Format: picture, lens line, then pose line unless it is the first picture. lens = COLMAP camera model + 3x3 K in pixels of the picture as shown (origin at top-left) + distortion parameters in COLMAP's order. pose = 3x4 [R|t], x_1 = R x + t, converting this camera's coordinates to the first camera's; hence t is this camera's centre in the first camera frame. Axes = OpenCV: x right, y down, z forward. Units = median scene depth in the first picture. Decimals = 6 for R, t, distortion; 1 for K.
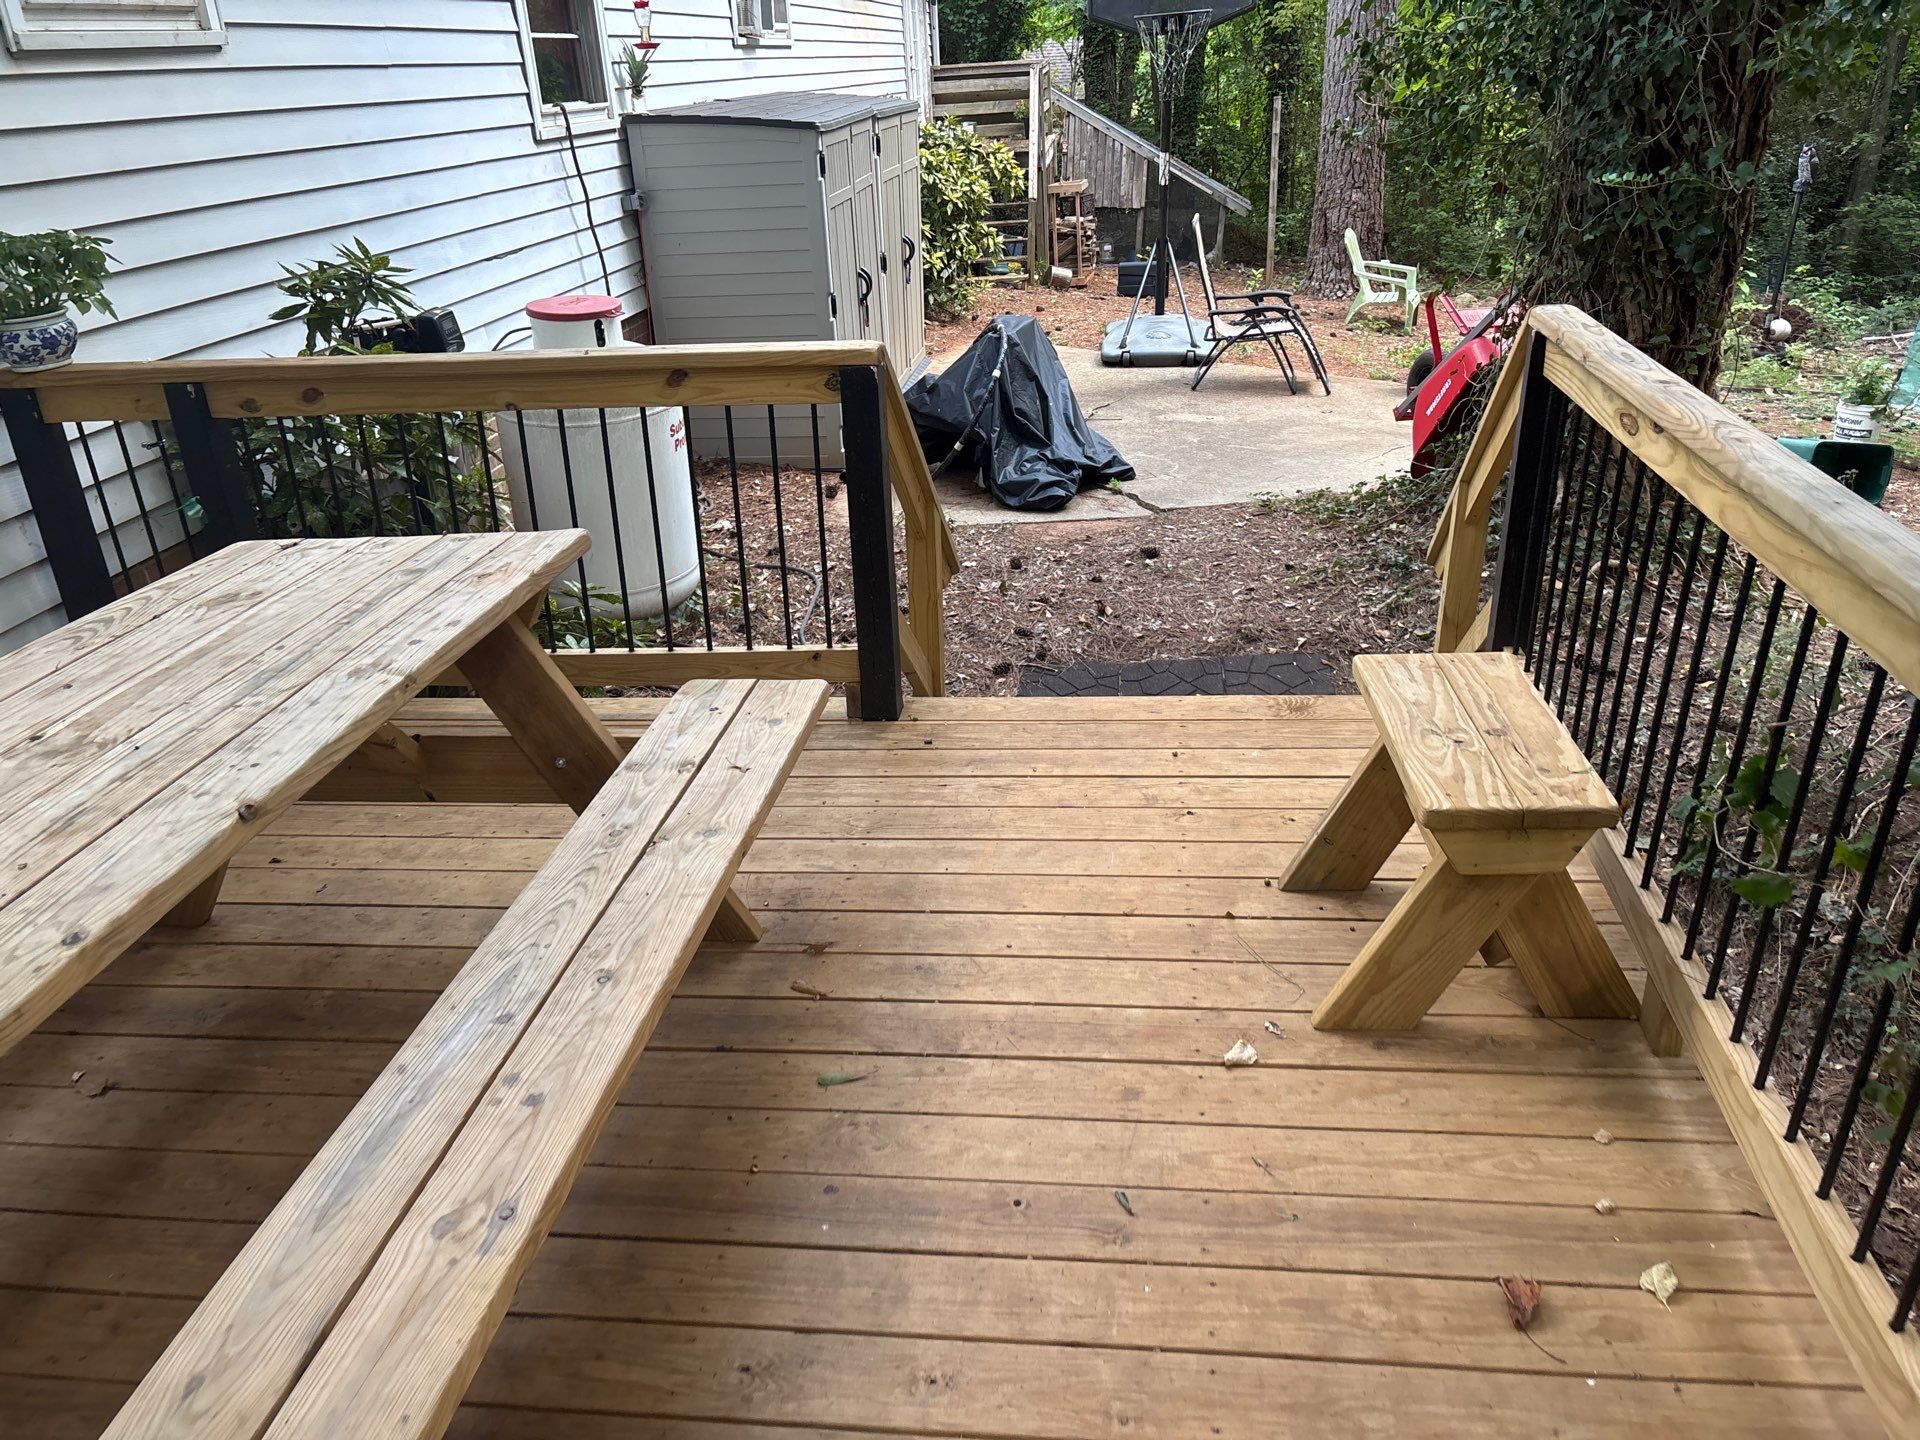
lens RADIAL K [[1422.6, 0, 972.1], [0, 1422.6, 719.2], [0, 0, 1]] dist [0.010020, -0.002718]
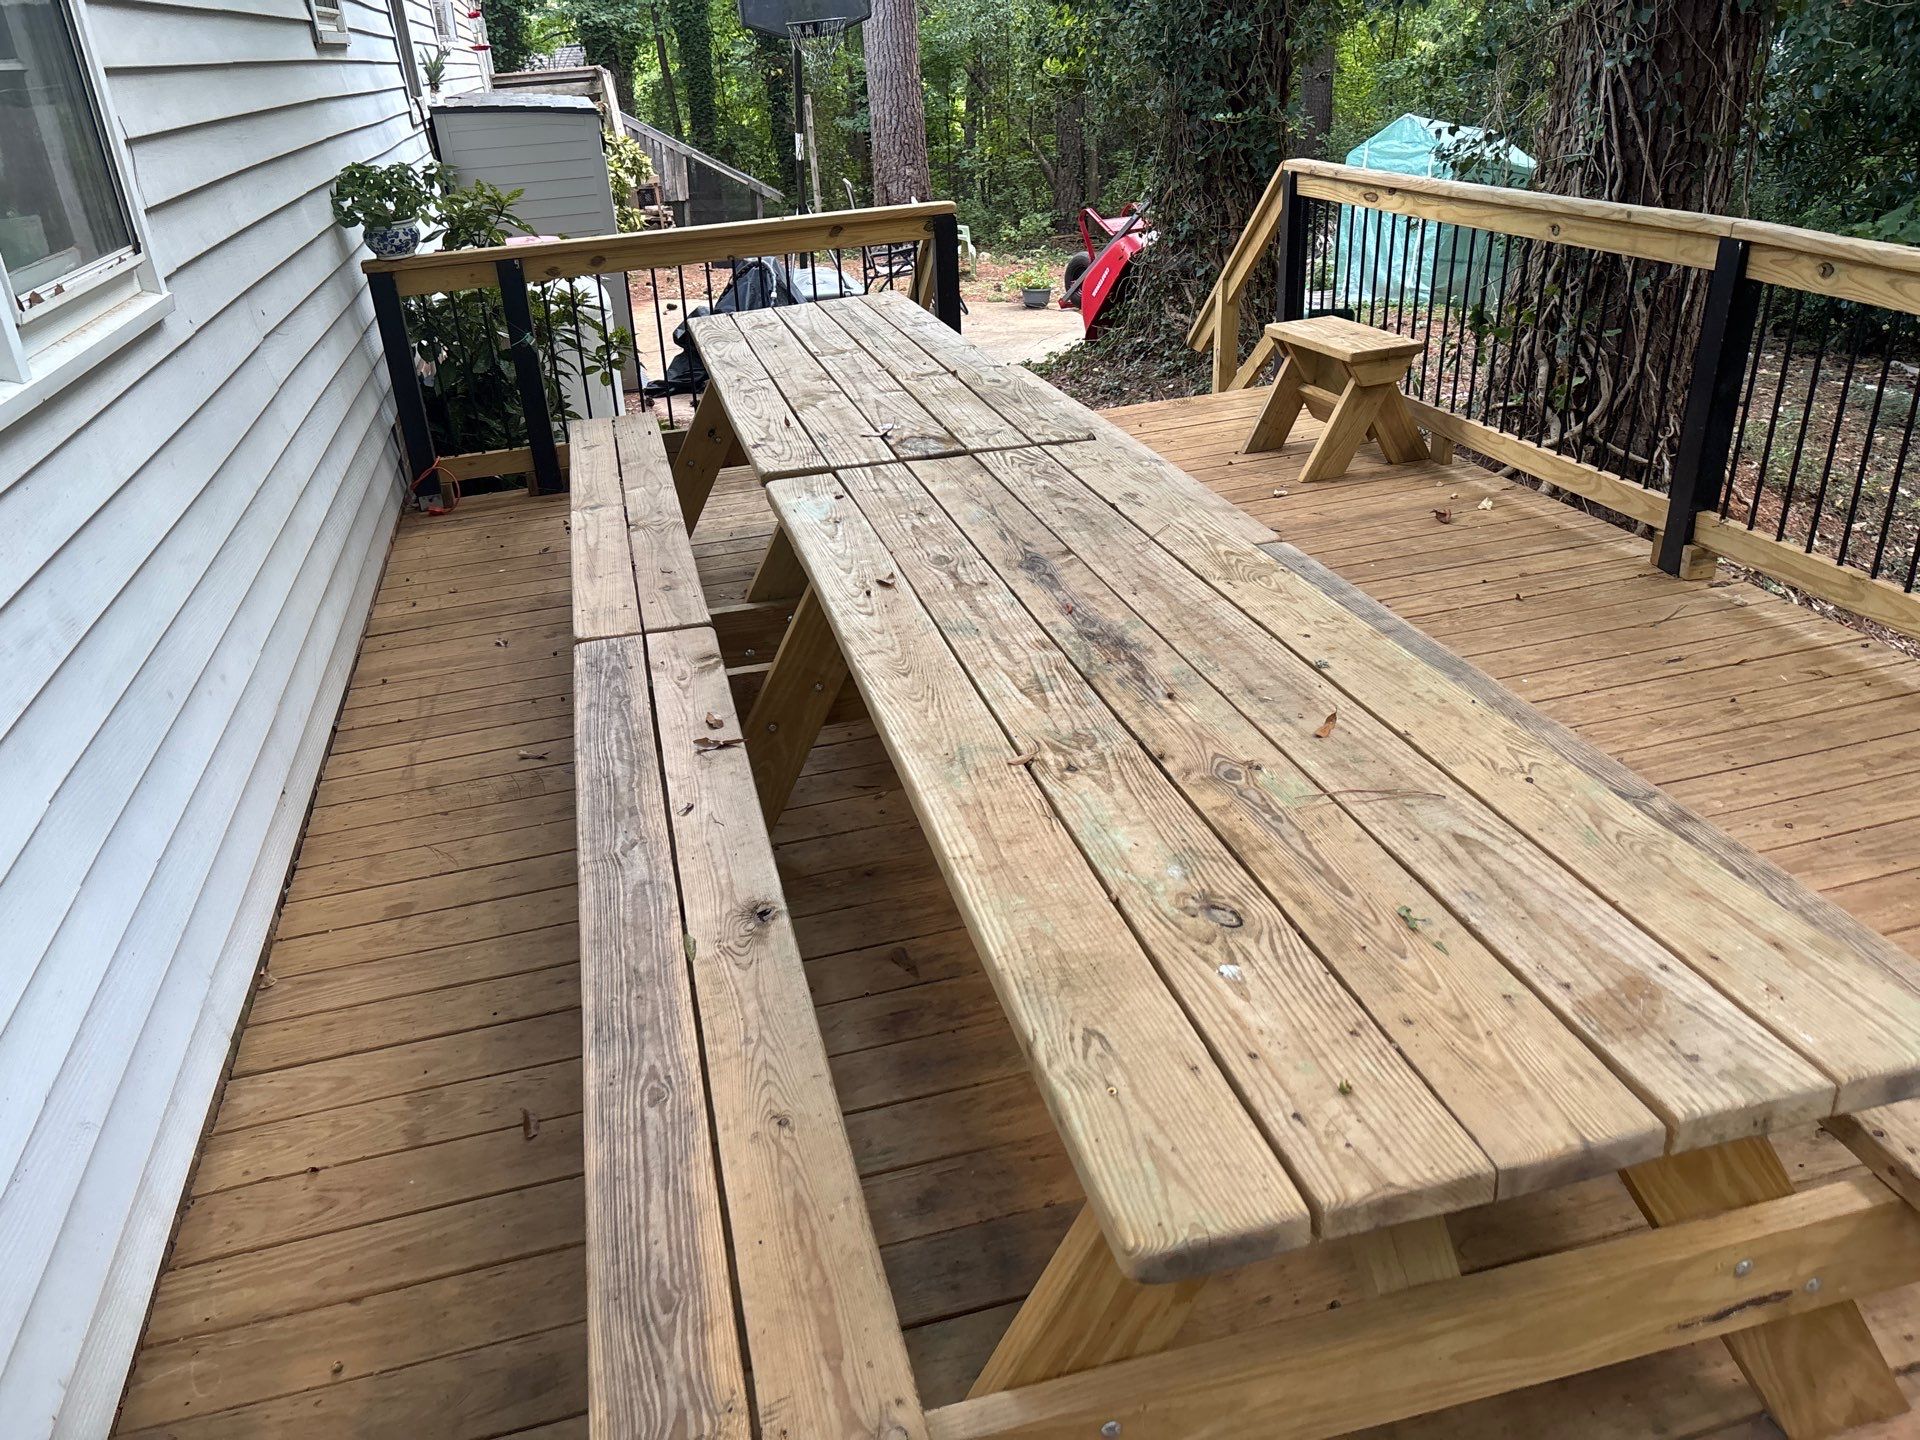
lens RADIAL K [[1422.6, 0, 953.7], [0, 1422.6, 724.7], [0, 0, 1]] dist [0.010020, -0.002718]
pose [[0.929728, -0.170911, 0.326182, -0.446154], [0.172646, 0.984695, 0.023854, 0.192699], [-0.325267, 0.034137, 0.945006, -0.369897]]
